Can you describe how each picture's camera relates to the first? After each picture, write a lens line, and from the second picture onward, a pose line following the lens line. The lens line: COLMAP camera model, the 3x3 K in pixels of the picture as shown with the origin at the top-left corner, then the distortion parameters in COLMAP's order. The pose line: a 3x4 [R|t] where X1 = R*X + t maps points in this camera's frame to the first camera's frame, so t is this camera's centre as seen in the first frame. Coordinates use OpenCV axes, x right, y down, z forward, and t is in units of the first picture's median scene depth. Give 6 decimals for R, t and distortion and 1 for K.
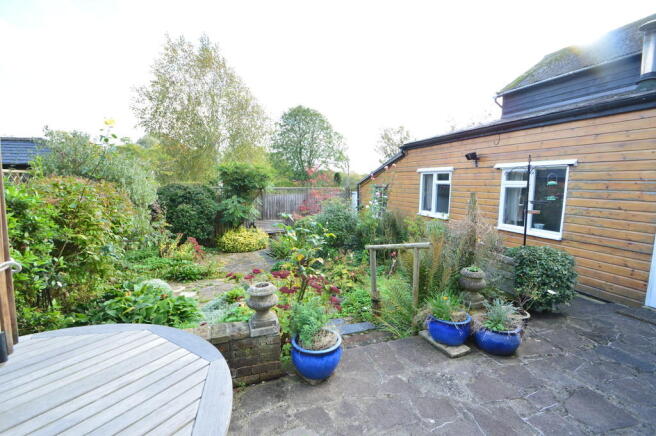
lens RADIAL K [[292.1, 0, 325.8], [0, 292.1, 217.3], [0, 0, 1]] dist [-0.000952, -0.000720]
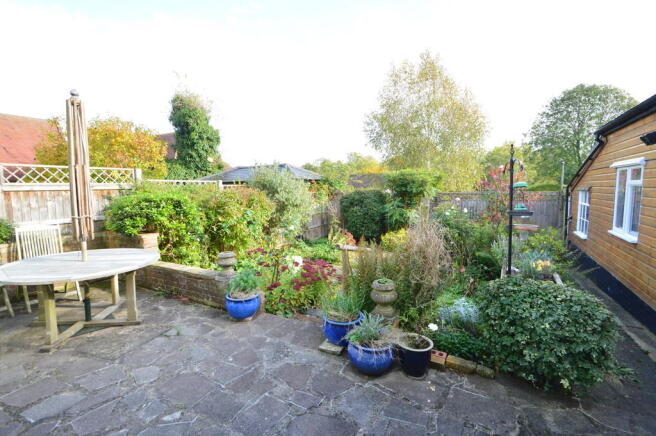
lens RADIAL K [[292.1, 0, 325.8], [0, 292.1, 217.3], [0, 0, 1]] dist [-0.000952, -0.000720]
pose [[0.655688, 0.058016, -0.752800, 0.355891], [-0.070845, 0.997372, 0.015159, -0.007654], [0.751701, 0.043393, 0.658075, 0.082525]]
